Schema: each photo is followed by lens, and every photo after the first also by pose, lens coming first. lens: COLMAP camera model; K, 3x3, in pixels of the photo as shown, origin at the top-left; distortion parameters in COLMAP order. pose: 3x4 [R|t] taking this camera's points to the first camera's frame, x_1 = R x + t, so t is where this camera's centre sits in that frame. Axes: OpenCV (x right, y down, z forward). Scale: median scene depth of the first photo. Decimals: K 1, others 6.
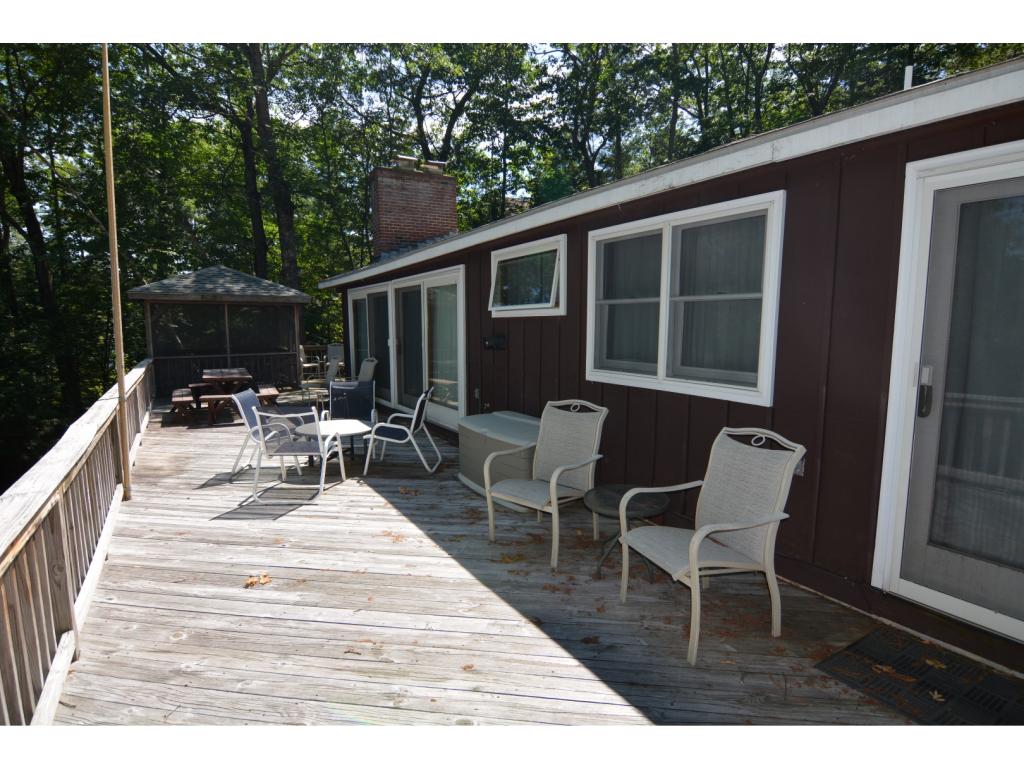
lens RADIAL K [[542.0, 0, 511.8], [0, 542.0, 385.2], [0, 0, 1]] dist [0.002892, -0.018843]
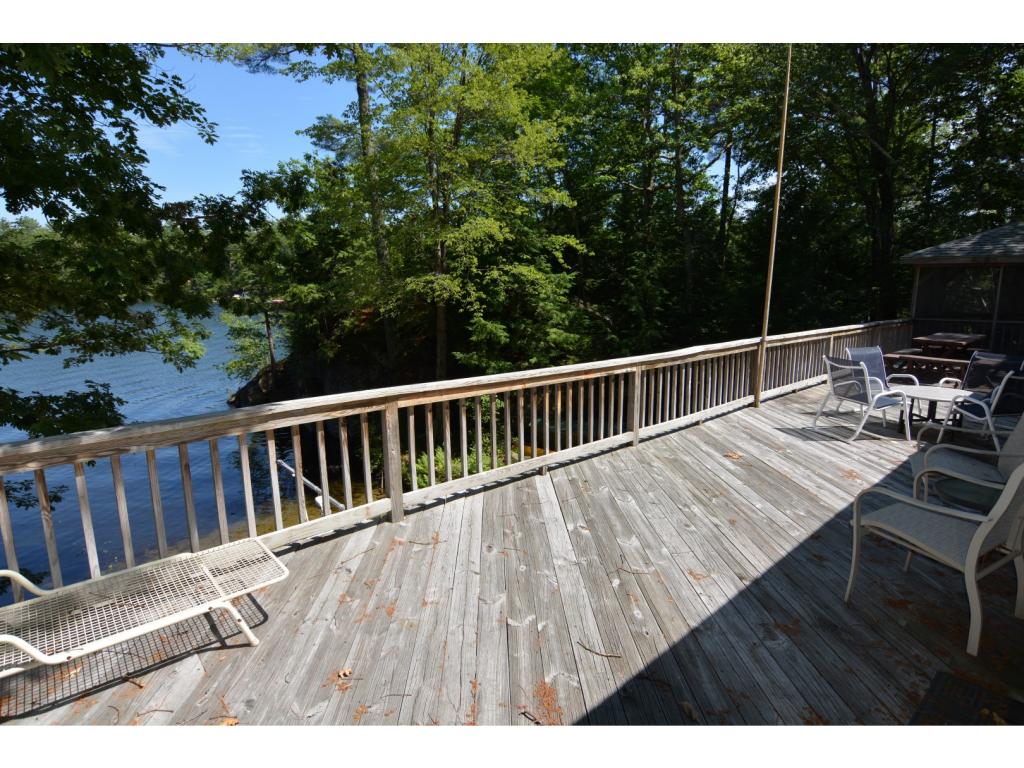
lens RADIAL K [[507.5, 0, 510.5], [0, 507.5, 385.5], [0, 0, 1]] dist [-0.003390, -0.001194]
pose [[0.191562, 0.188550, -0.963199, 0.585087], [-0.107235, 0.979520, 0.170417, -0.017818], [0.975605, 0.070644, 0.207858, 0.029572]]
